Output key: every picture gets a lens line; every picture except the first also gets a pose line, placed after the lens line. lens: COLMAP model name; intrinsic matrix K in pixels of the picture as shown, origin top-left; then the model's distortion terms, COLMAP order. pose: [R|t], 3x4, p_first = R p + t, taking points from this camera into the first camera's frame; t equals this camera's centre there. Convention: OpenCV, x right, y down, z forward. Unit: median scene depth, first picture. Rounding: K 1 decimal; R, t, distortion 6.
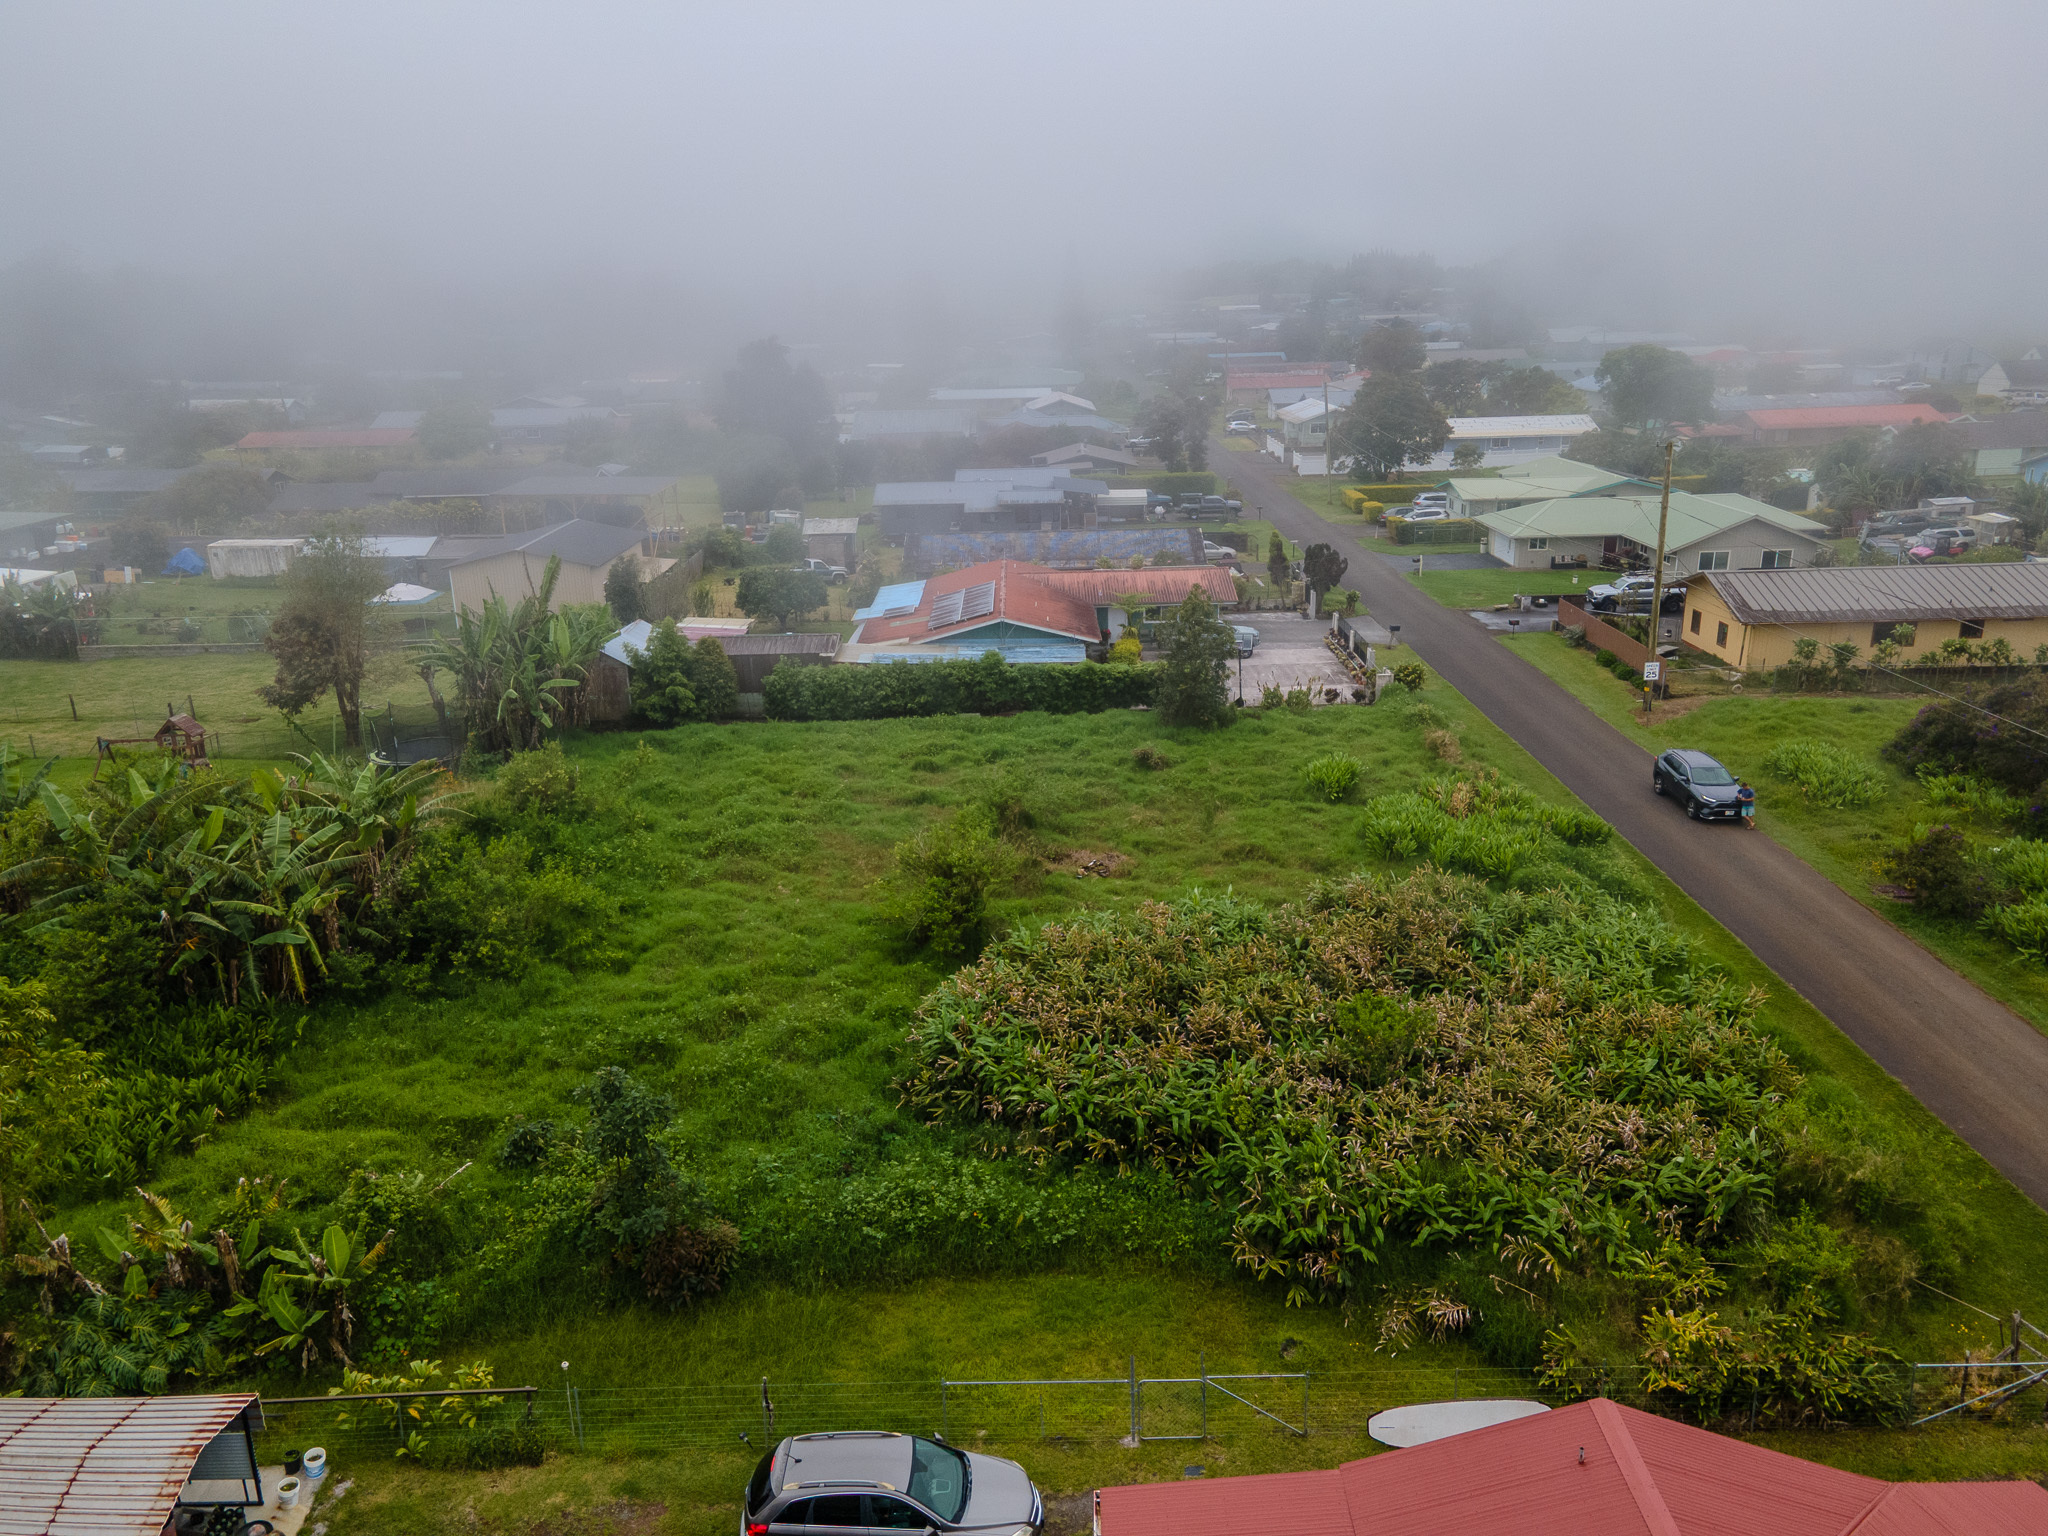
lens RADIAL K [[1489.9, 0, 1024.0], [0, 1489.9, 768.0], [0, 0, 1]] dist [-0.000101, 0.084699]
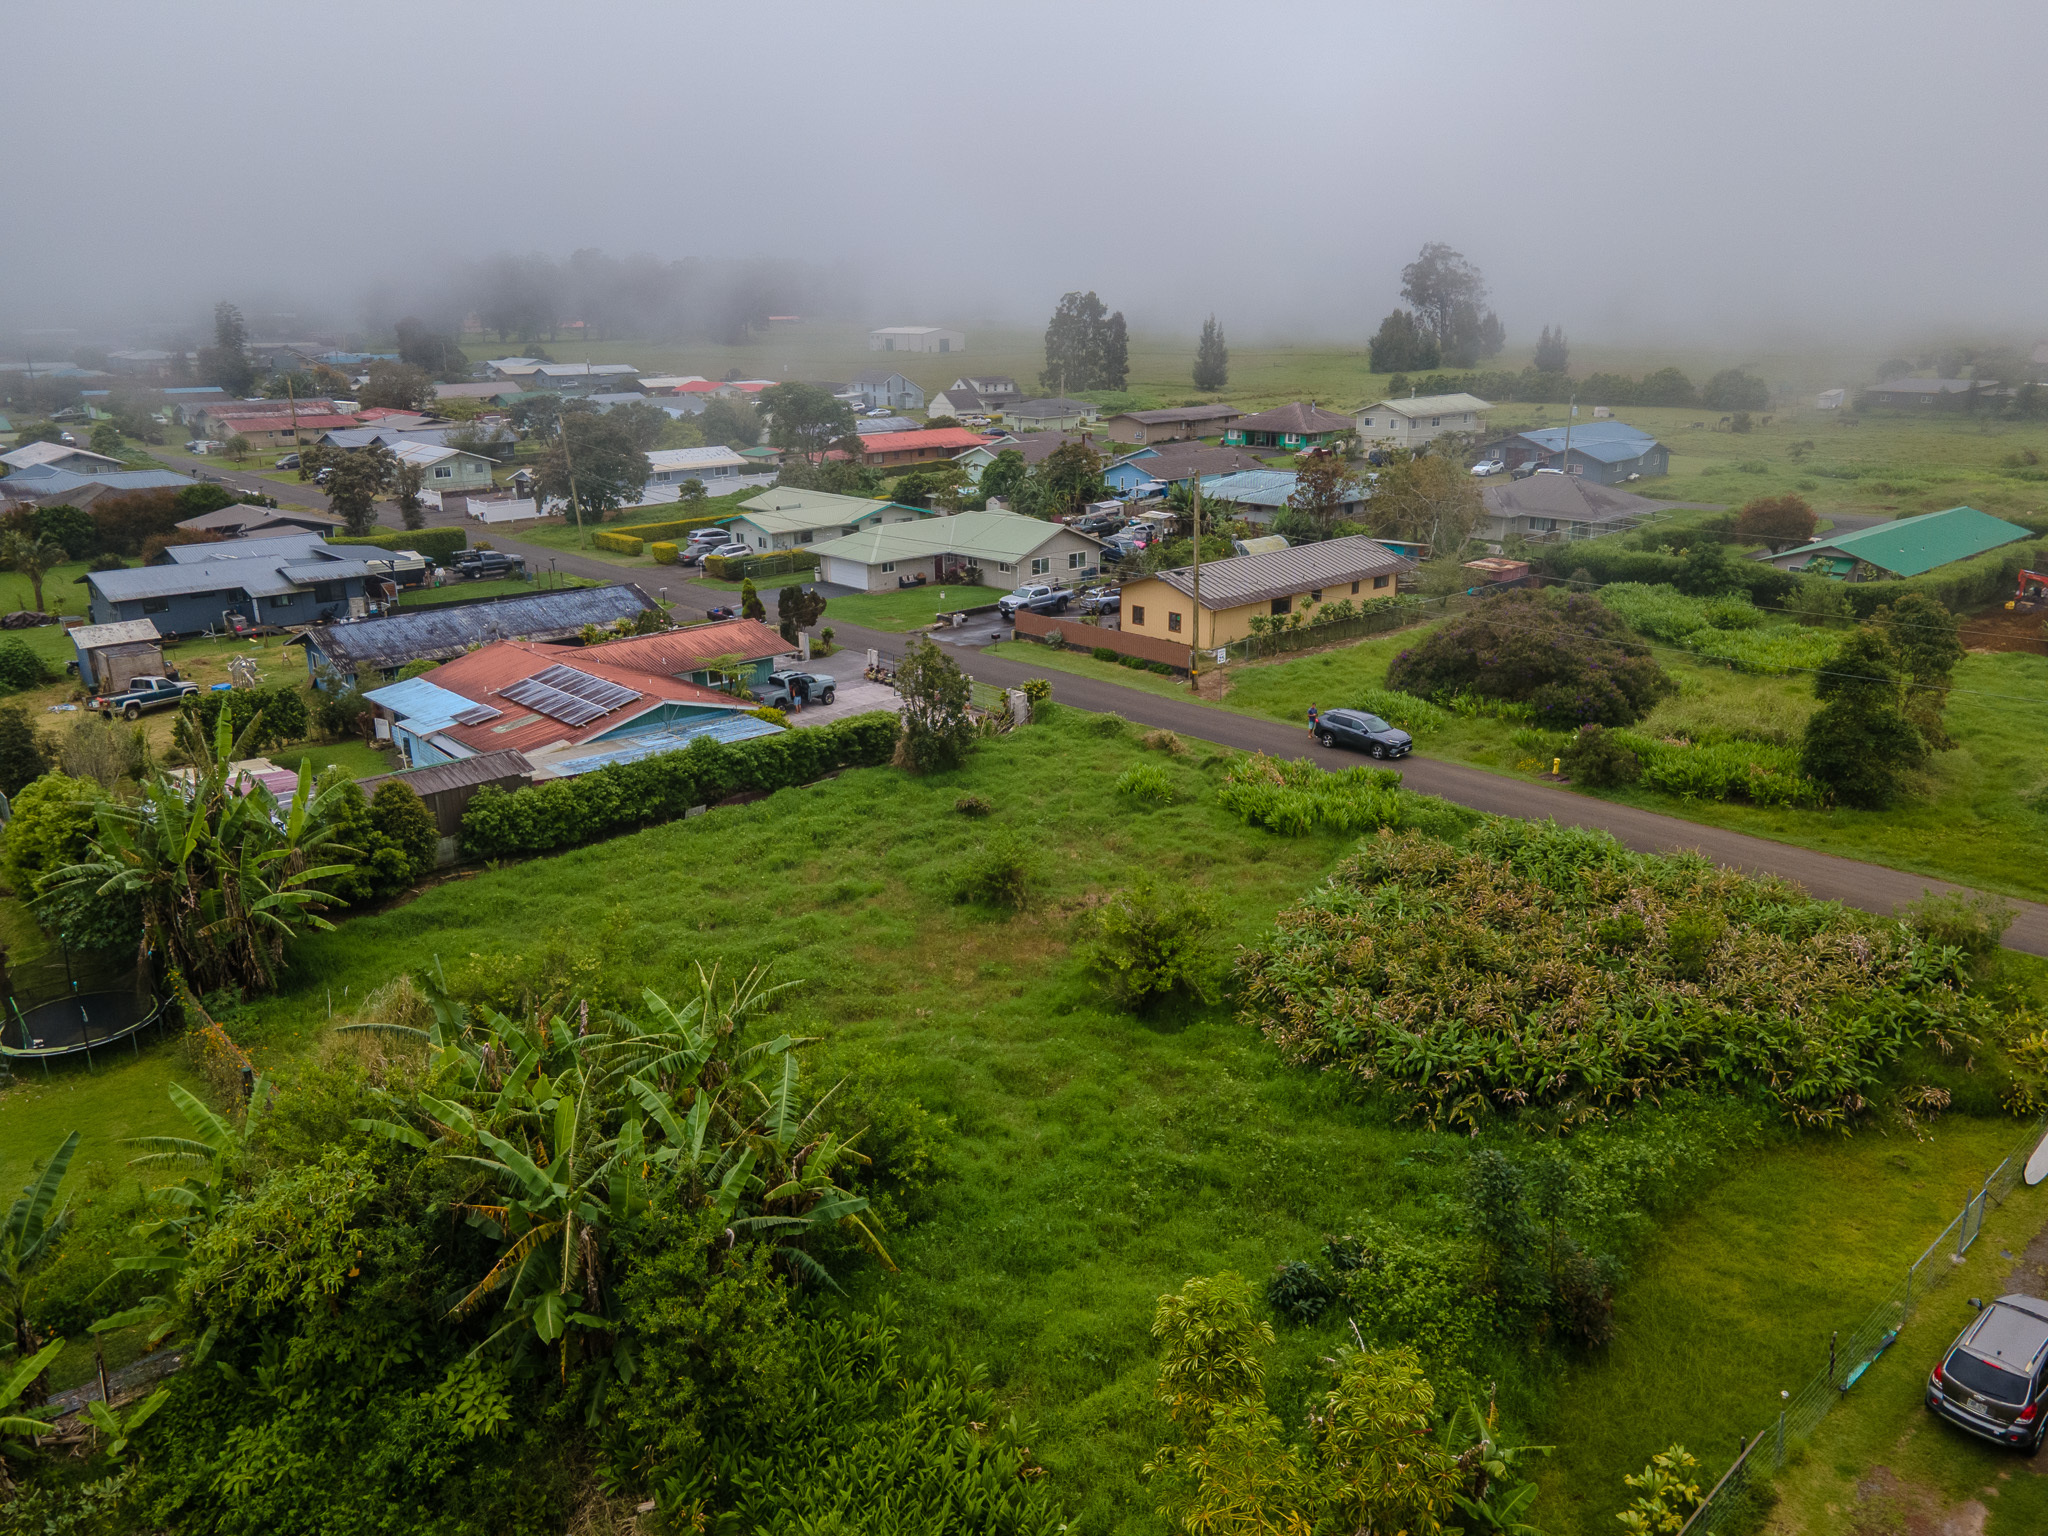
lens RADIAL K [[1489.9, 0, 1024.0], [0, 1489.9, 768.0], [0, 0, 1]] dist [-0.000101, 0.084699]
pose [[0.734159, -0.187481, 0.652580, -0.486494], [0.199025, 0.978326, 0.057160, -0.073511], [-0.649153, 0.087916, 0.755561, 0.186367]]
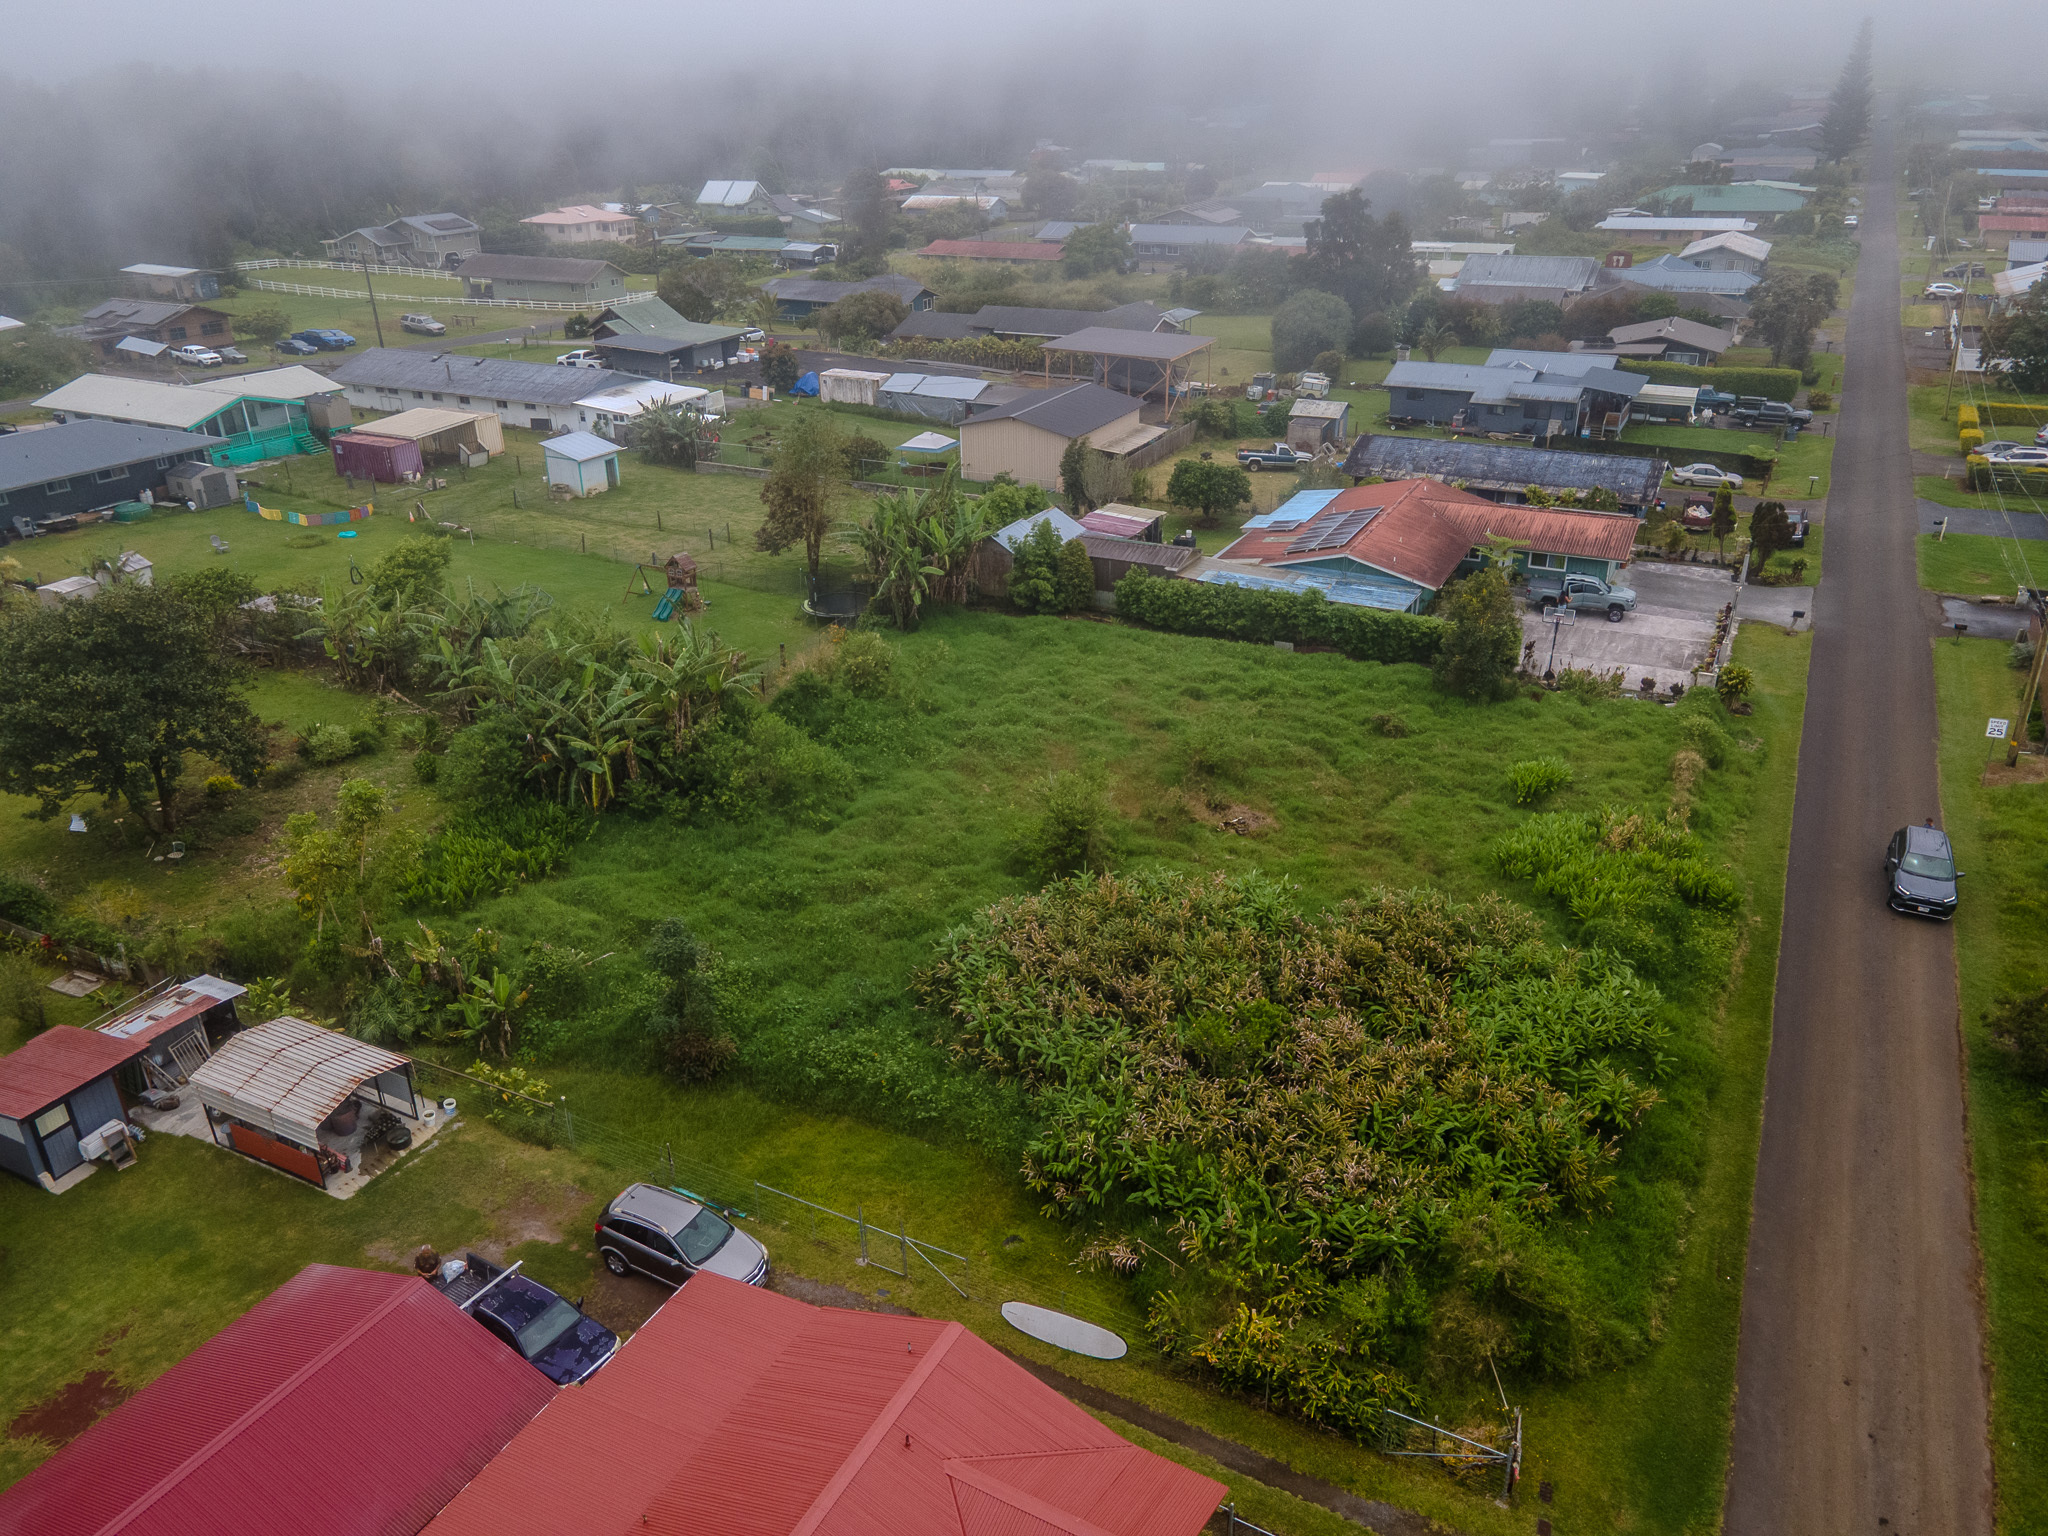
lens RADIAL K [[1493.9, 0, 1024.0], [0, 1493.9, 768.0], [0, 0, 1]] dist [0.040412, 0.000211]
pose [[0.888618, 0.202853, -0.411350, 0.268709], [-0.143412, 0.974795, 0.170905, -0.108767], [0.435650, -0.092876, 0.895312, -0.073002]]
